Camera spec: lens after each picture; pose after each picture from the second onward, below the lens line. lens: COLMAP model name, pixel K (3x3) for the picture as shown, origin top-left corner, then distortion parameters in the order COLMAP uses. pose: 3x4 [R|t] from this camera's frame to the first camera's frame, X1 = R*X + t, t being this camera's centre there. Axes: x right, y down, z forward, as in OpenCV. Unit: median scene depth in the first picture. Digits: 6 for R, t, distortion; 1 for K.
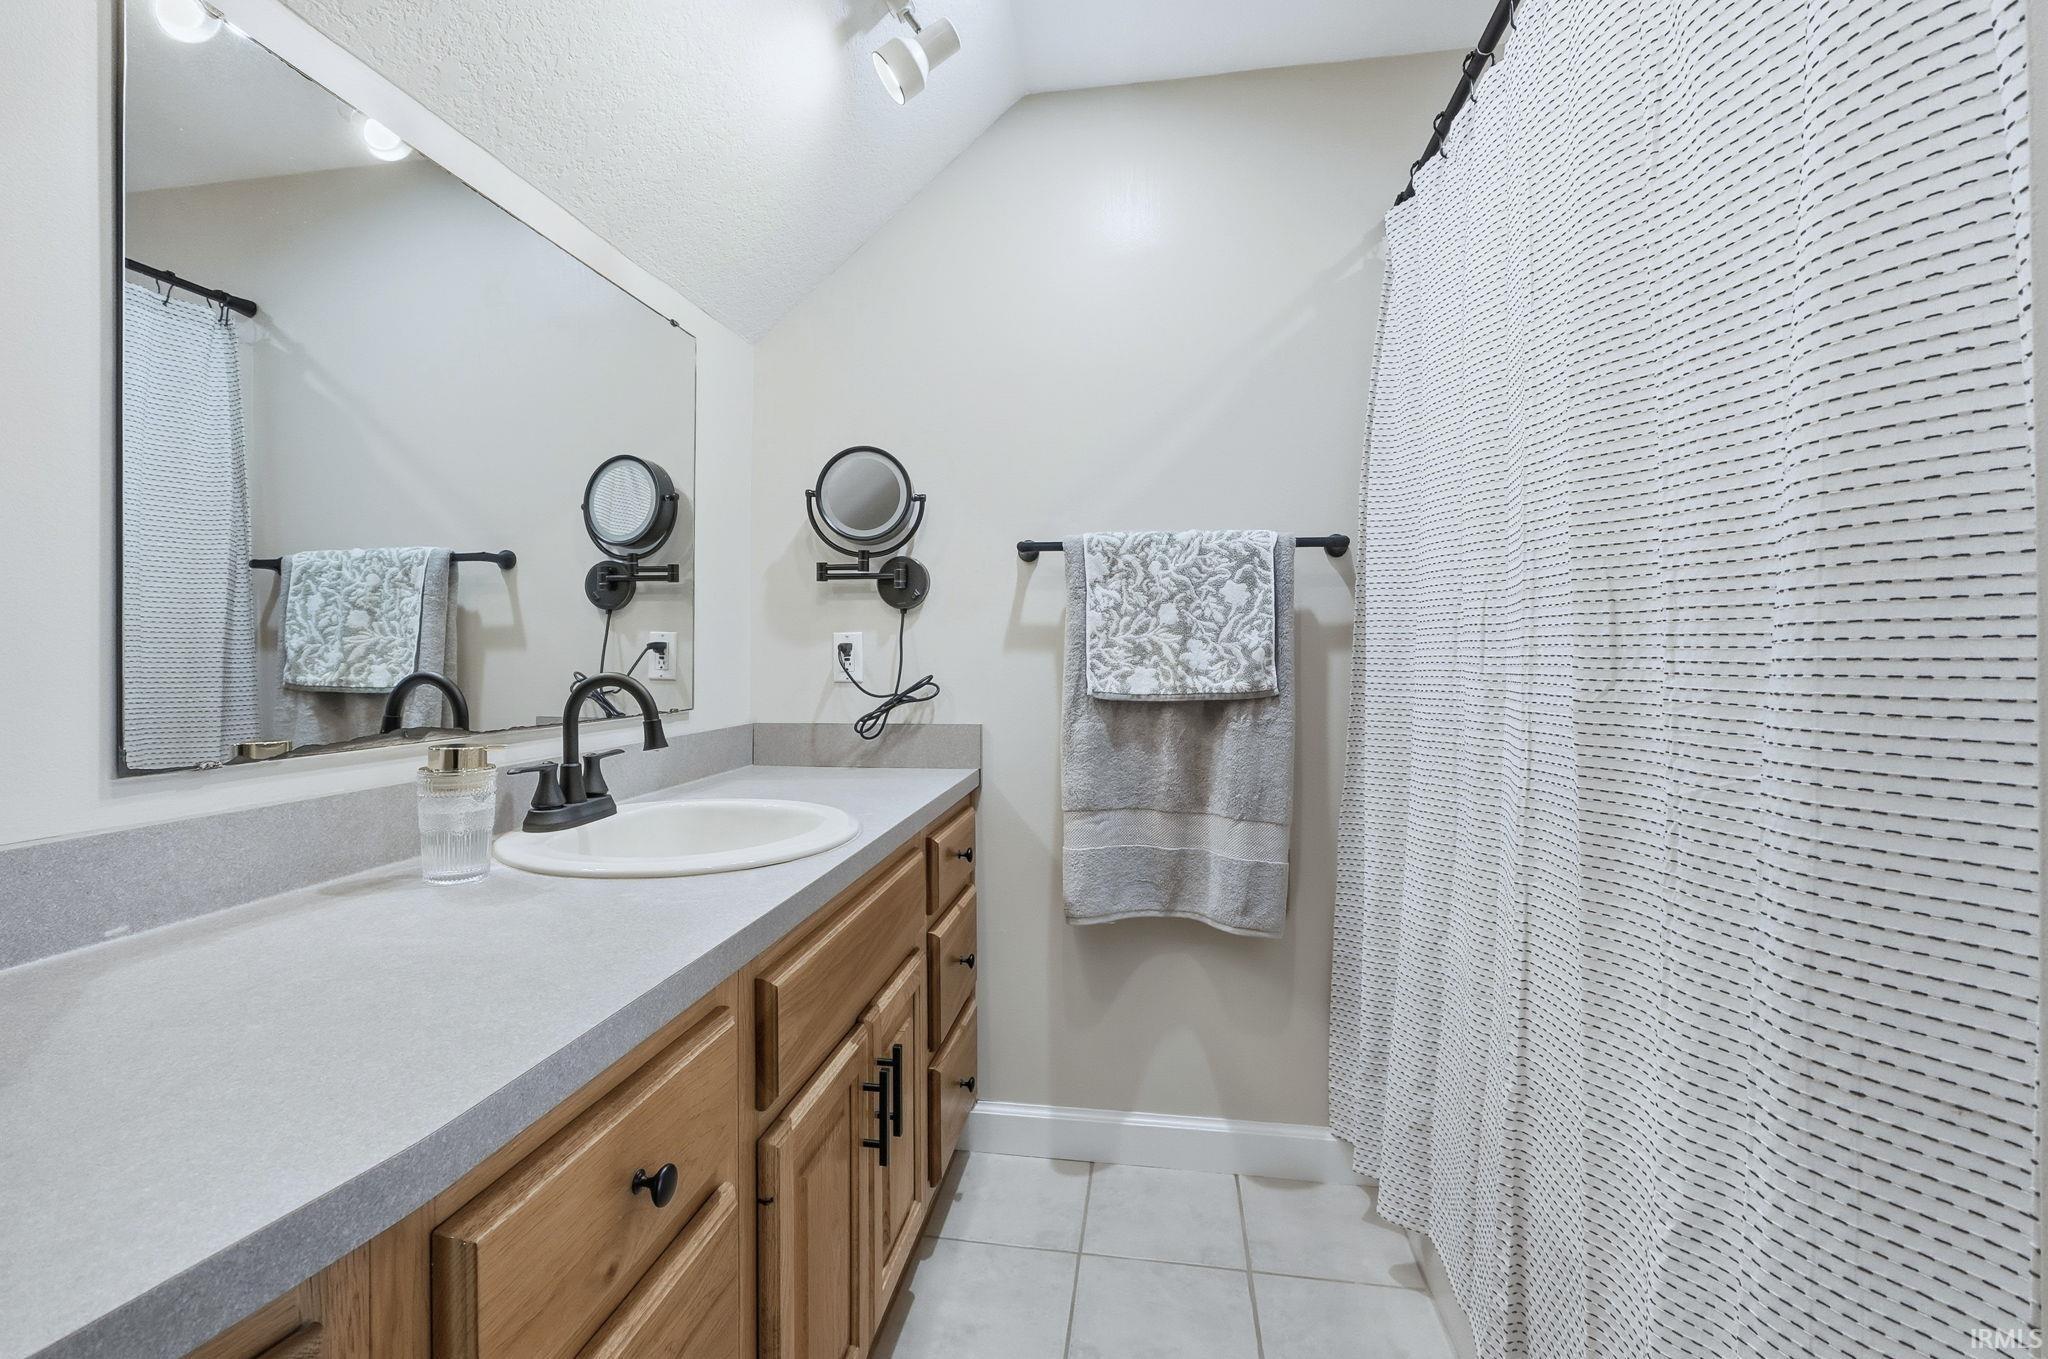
lens RADIAL K [[881.1, 0, 1020.1], [0, 881.1, 661.6], [0, 0, 1]] dist [-0.012009, 0.000848]
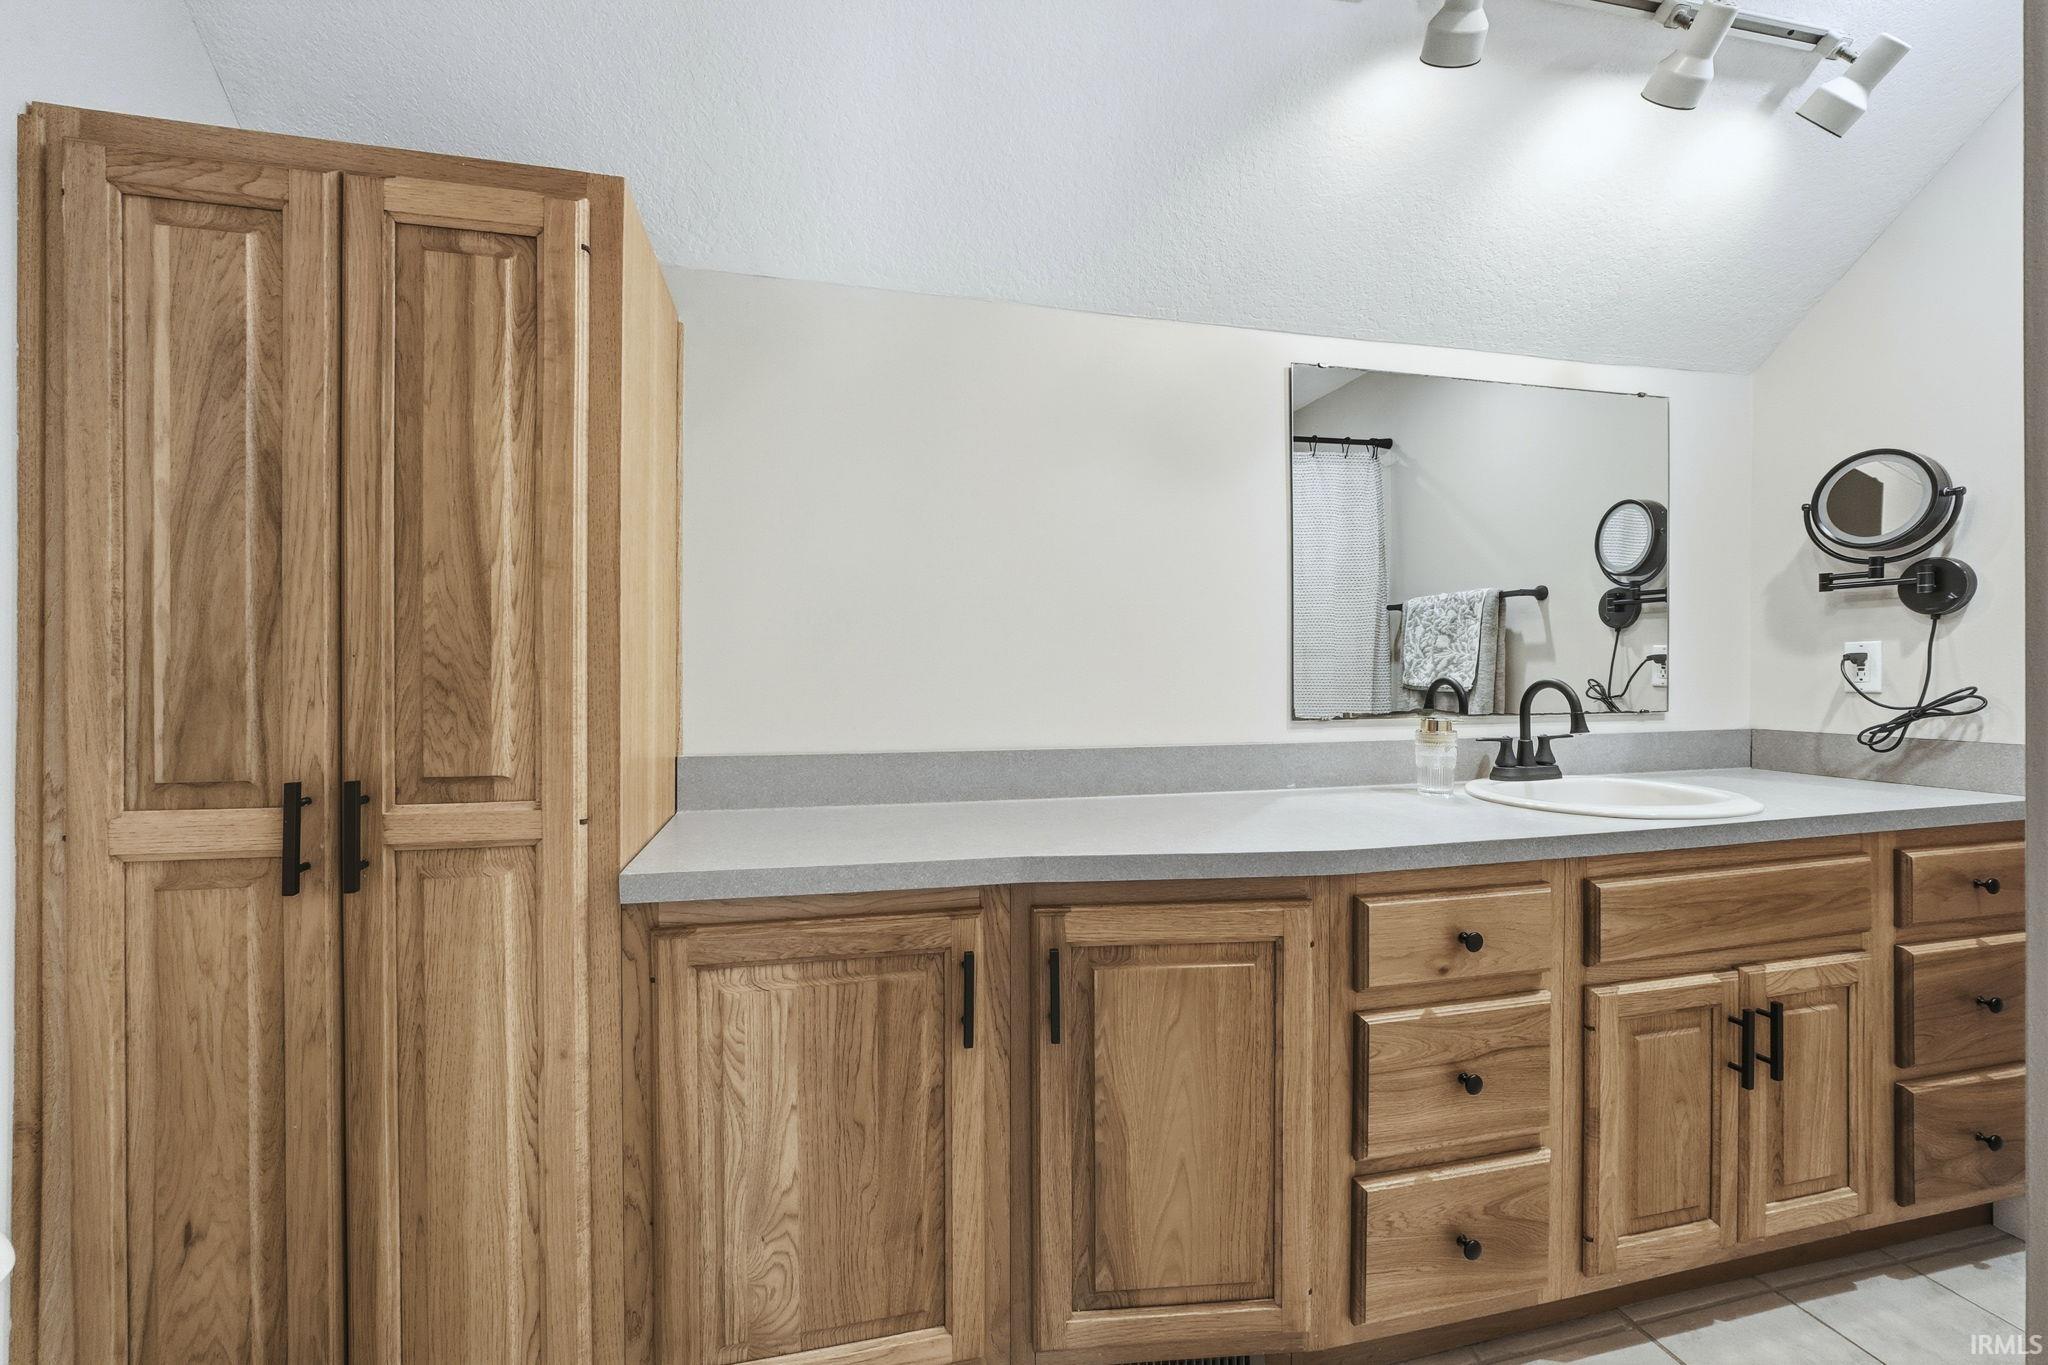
lens RADIAL K [[881.1, 0, 1020.1], [0, 881.1, 664.6], [0, 0, 1]] dist [-0.012009, 0.000848]
pose [[0.384772, -0.002925, -0.923007, 0.340745], [0.000056, 0.999995, -0.003146, -0.004785], [0.923012, 0.001159, 0.384770, -0.232996]]
